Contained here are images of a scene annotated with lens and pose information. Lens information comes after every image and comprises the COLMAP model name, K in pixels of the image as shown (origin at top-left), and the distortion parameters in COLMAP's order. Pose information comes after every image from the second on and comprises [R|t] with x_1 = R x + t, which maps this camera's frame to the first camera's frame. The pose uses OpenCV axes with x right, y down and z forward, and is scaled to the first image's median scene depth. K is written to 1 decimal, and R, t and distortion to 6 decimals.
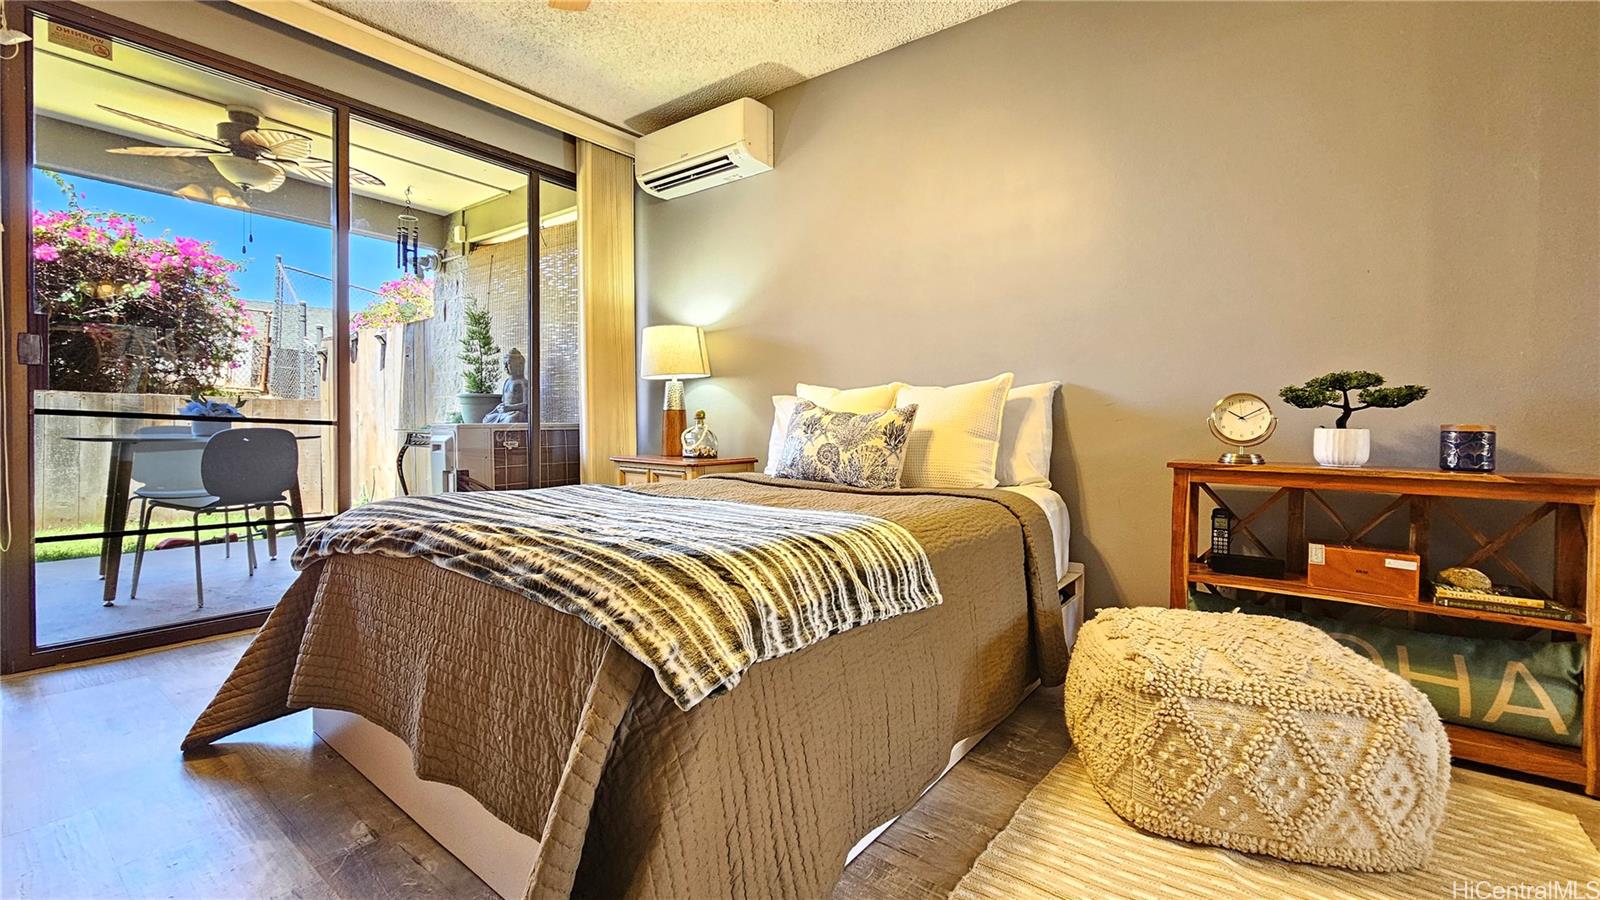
lens RADIAL K [[654.9, 0, 797.0], [0, 654.9, 447.7], [0, 0, 1]] dist [-0.003112, -0.000082]
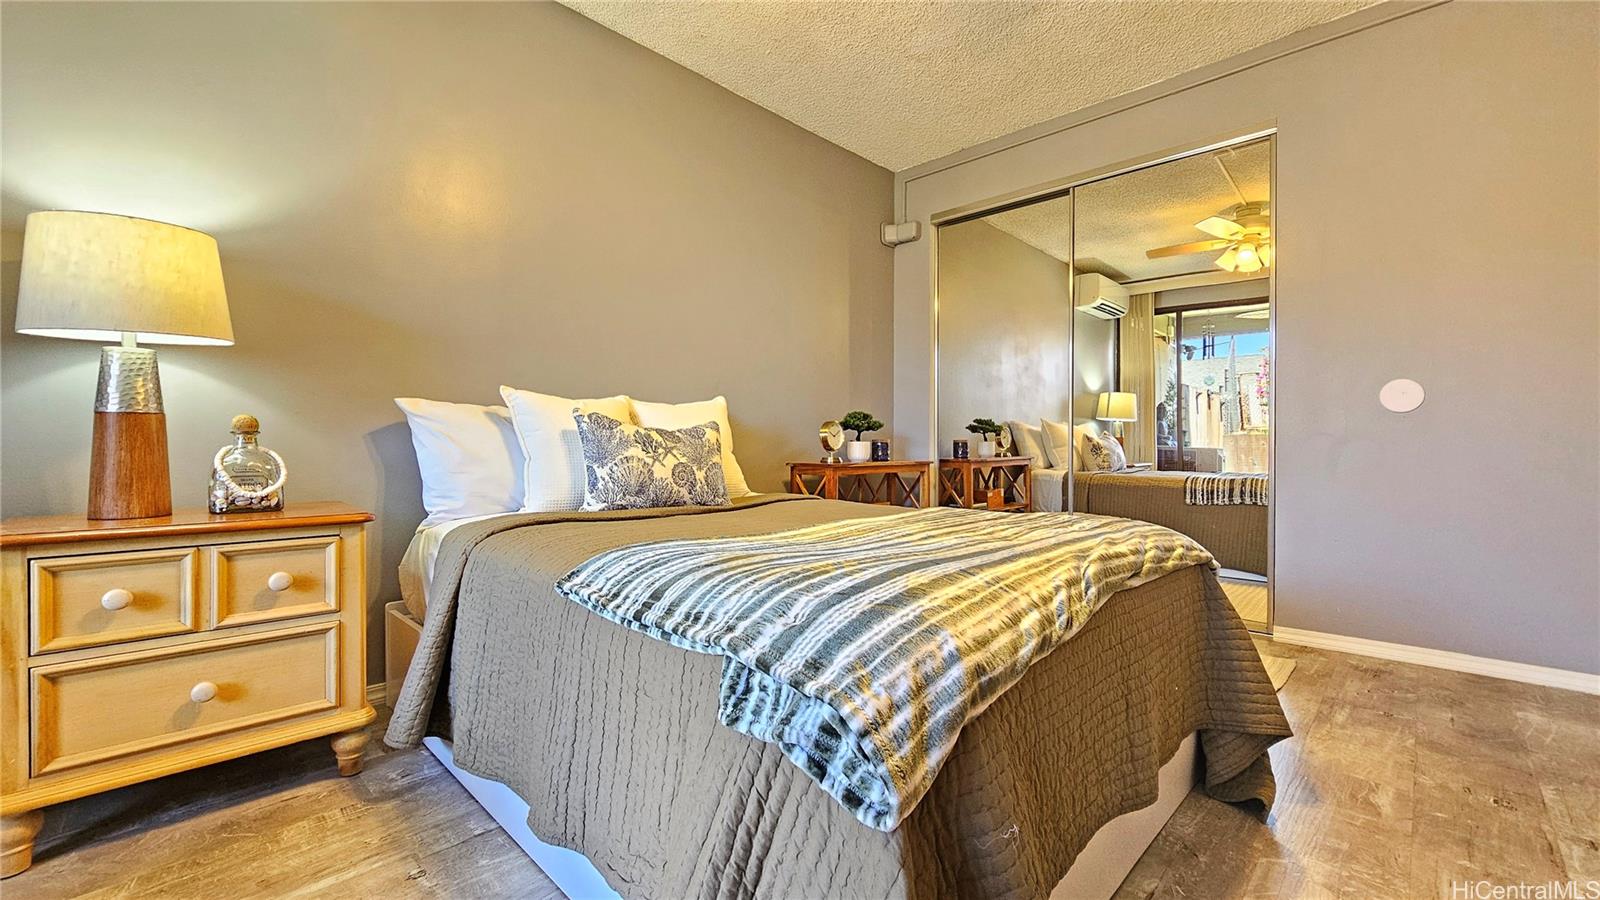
lens RADIAL K [[654.9, 0, 797.0], [0, 654.9, 447.7], [0, 0, 1]] dist [-0.003112, -0.000082]
pose [[0.067256, -0.015294, 0.997619, -0.866977], [0.041380, 0.999065, 0.012527, -0.033086], [-0.996877, 0.040439, 0.067826, 0.790381]]
